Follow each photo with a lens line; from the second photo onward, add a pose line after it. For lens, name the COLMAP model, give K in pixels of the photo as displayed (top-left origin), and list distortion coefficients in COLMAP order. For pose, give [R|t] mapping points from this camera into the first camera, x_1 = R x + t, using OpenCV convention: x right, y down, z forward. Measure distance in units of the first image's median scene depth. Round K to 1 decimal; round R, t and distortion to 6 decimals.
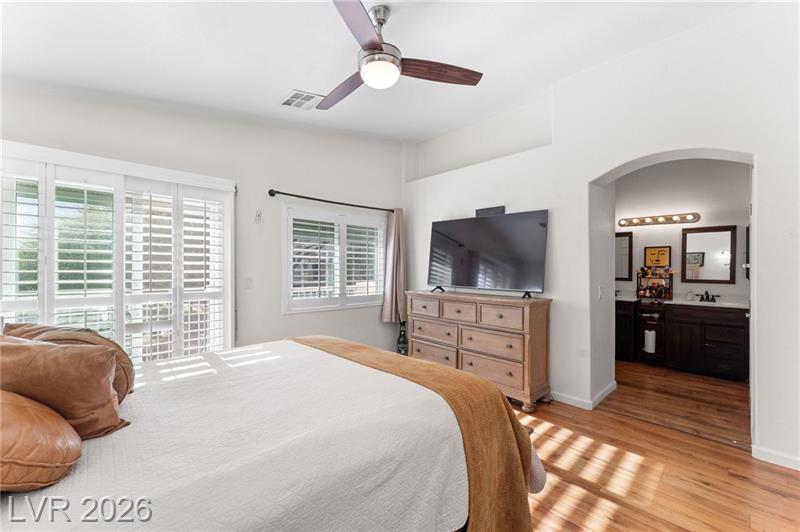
lens RADIAL K [[322.2, 0, 400.6], [0, 322.2, 261.3], [0, 0, 1]] dist [-0.002089, -0.000533]
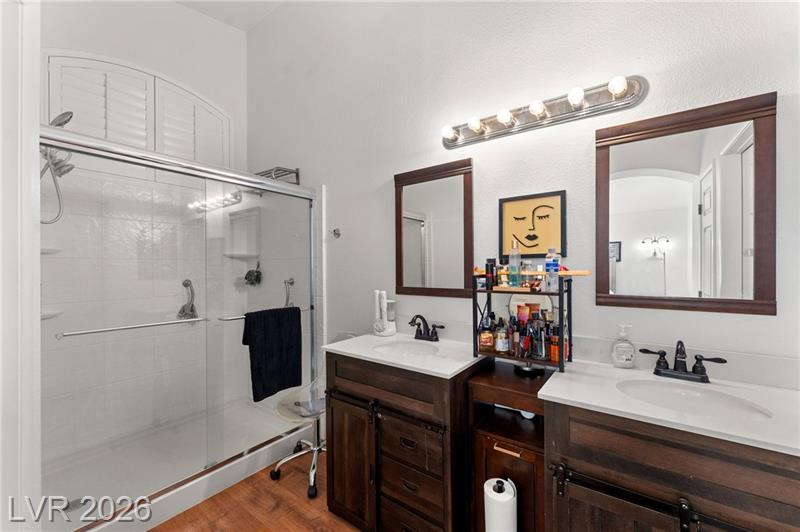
lens RADIAL K [[322.2, 0, 400.2], [0, 322.2, 263.6], [0, 0, 1]] dist [-0.002089, -0.000533]
pose [[0.983402, -0.012384, 0.181017, 0.627084], [0.012273, 0.999923, 0.001730, 0.022868], [-0.181024, 0.000521, 0.983479, 0.723767]]
